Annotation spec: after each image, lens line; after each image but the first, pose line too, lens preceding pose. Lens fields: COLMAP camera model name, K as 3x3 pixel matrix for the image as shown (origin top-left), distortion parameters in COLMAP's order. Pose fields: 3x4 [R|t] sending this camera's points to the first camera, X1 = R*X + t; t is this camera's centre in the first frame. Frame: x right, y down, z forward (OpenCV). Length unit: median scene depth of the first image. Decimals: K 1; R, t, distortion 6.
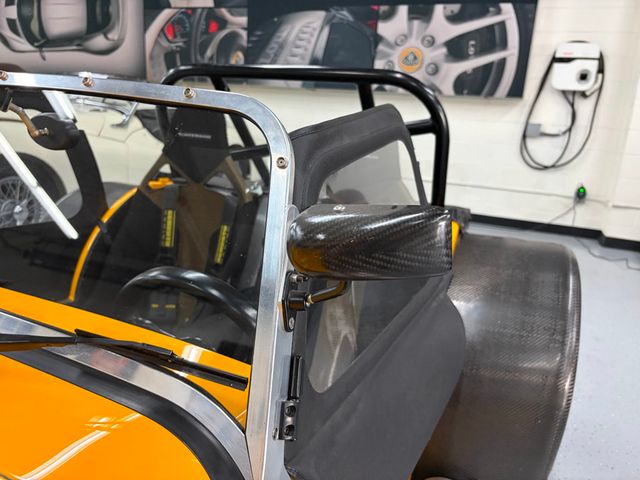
lens RADIAL K [[490.2, 0, 330.5], [0, 490.2, 240.2], [0, 0, 1]] dist [0.038079, -0.043393]
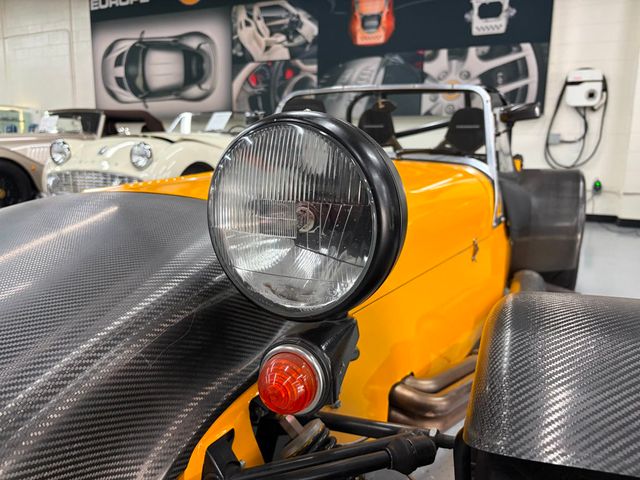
lens RADIAL K [[490.2, 0, 324.3], [0, 490.2, 235.0], [0, 0, 1]] dist [0.038079, -0.043393]
pose [[0.997969, -0.040219, -0.049398, -0.120293], [0.035910, 0.995715, -0.085216, 0.106342], [0.052613, 0.083269, 0.995137, -0.260090]]
